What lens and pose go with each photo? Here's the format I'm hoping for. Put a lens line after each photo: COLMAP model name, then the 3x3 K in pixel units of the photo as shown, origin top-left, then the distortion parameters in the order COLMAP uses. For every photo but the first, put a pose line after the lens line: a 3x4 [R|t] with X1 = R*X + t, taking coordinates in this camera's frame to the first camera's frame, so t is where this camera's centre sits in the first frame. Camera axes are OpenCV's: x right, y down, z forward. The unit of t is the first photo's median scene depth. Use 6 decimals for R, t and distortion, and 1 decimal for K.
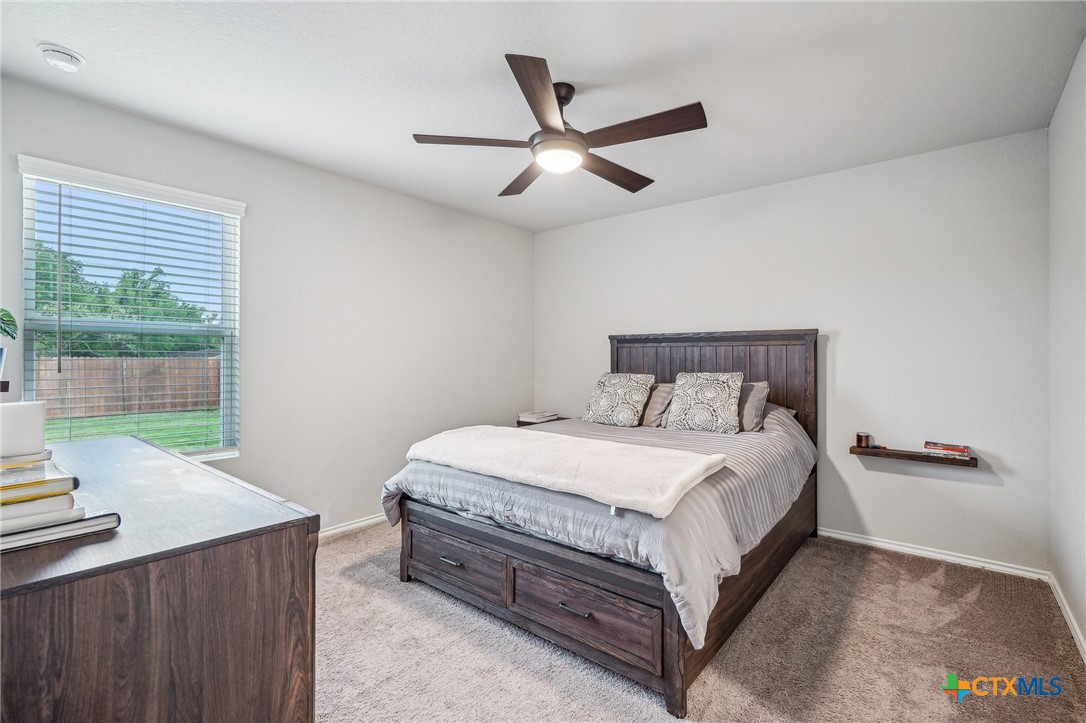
lens RADIAL K [[502.8, 0, 543.0], [0, 502.8, 361.5], [0, 0, 1]] dist [0.000867, 0.000647]
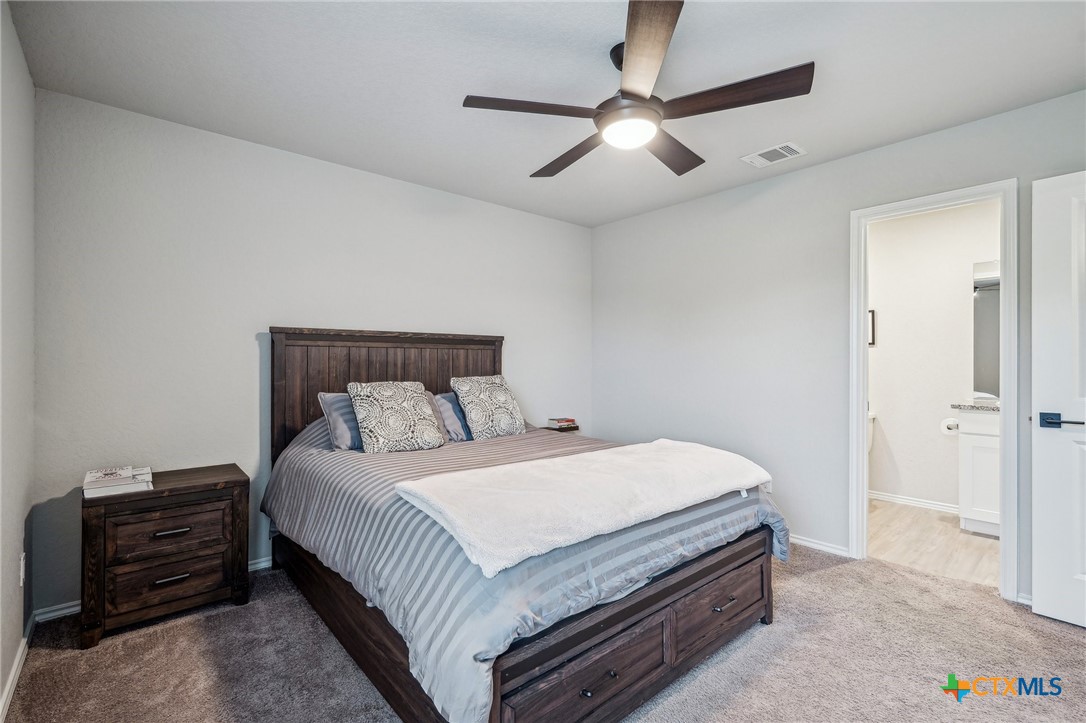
lens RADIAL K [[490.2, 0, 545.4], [0, 490.2, 361.9], [0, 0, 1]] dist [-0.013849, 0.008135]
pose [[0.159324, -0.002988, 0.987222, -0.505326], [0.002209, 0.999994, 0.002670, -0.007374], [-0.987224, 0.001755, 0.159329, 0.618673]]
